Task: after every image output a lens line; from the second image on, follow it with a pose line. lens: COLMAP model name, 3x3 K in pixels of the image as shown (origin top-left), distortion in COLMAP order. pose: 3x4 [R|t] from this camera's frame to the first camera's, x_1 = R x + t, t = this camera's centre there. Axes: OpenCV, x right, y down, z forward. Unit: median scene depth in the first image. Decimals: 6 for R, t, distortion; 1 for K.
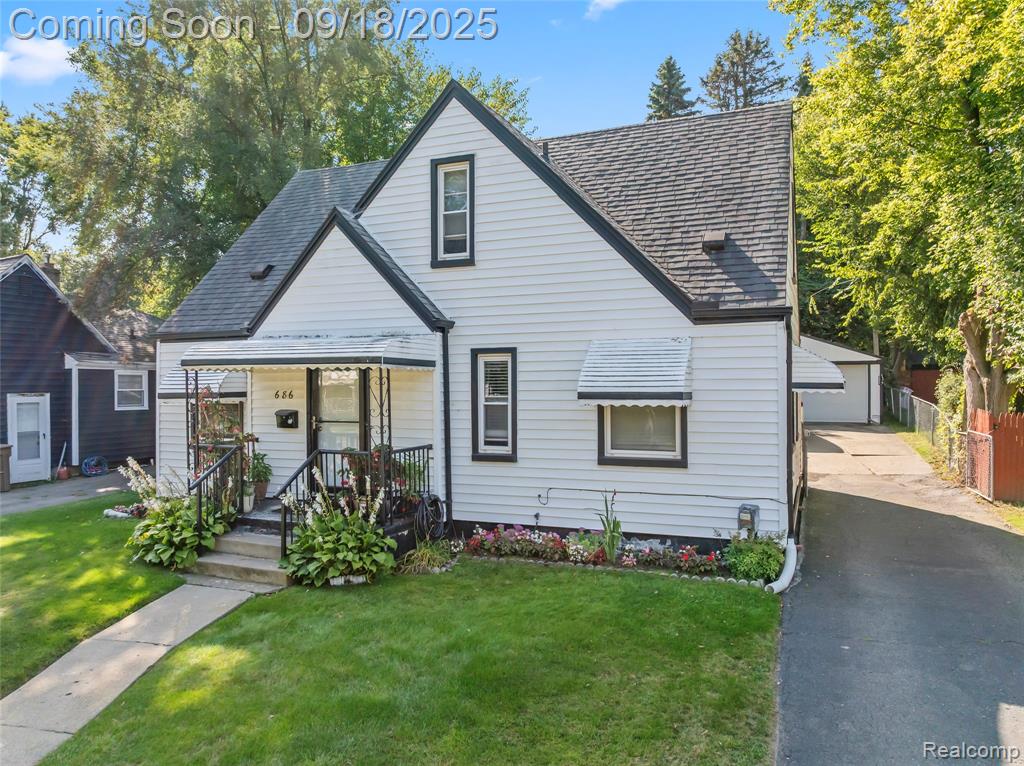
lens RADIAL K [[723.5, 0, 512.0], [0, 723.5, 383.0], [0, 0, 1]] dist [-0.003493, -0.005309]
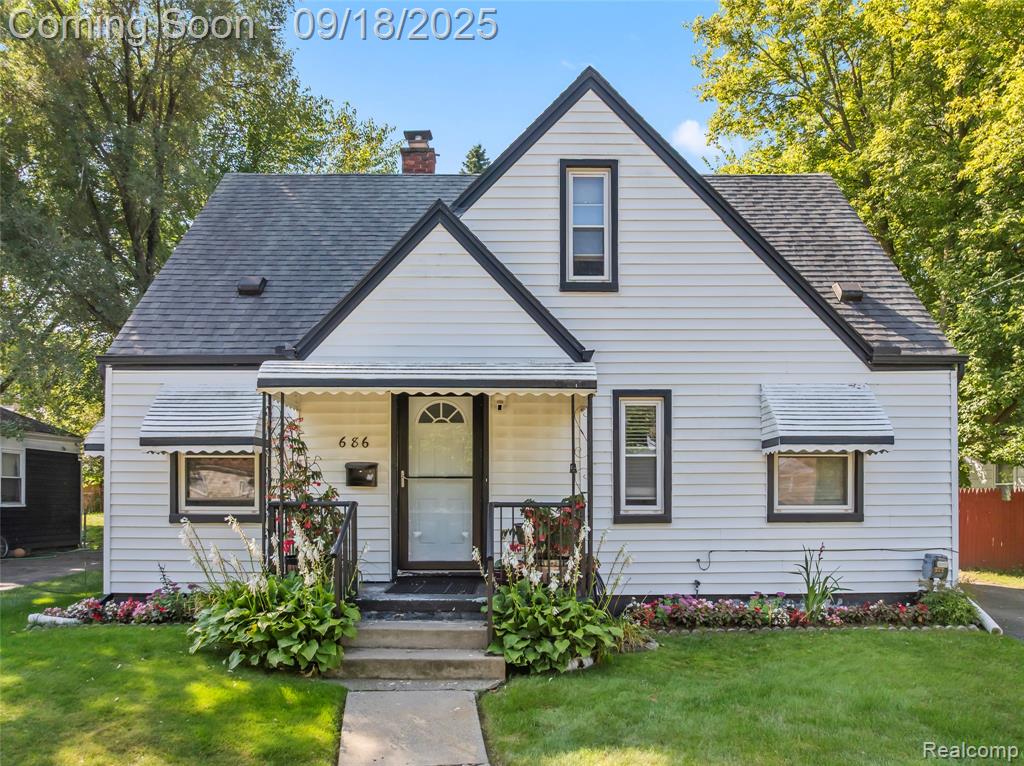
lens RADIAL K [[749.5, 0, 512.1], [0, 749.5, 498.5], [0, 0, 1]] dist [-0.002088, -0.001952]
pose [[0.919239, 0.007406, 0.393630, -0.512279], [-0.002425, 0.999911, -0.013151, 0.091487], [-0.393692, 0.011135, 0.919175, 0.250276]]
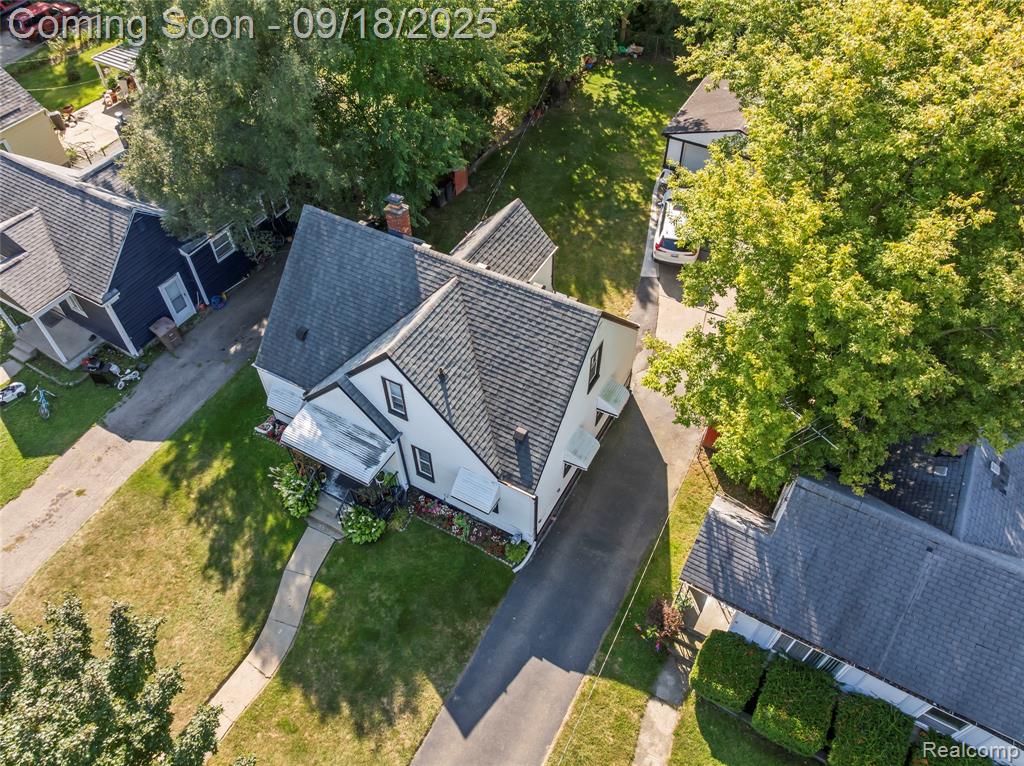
lens RADIAL K [[723.5, 0, 512.0], [0, 723.5, 383.0], [0, 0, 1]] dist [-0.003493, -0.005309]
pose [[0.993063, 0.096730, -0.066857, 0.369064], [-0.014793, 0.666833, 0.745061, -1.776523], [0.116653, -0.738903, 0.663637, -0.244945]]
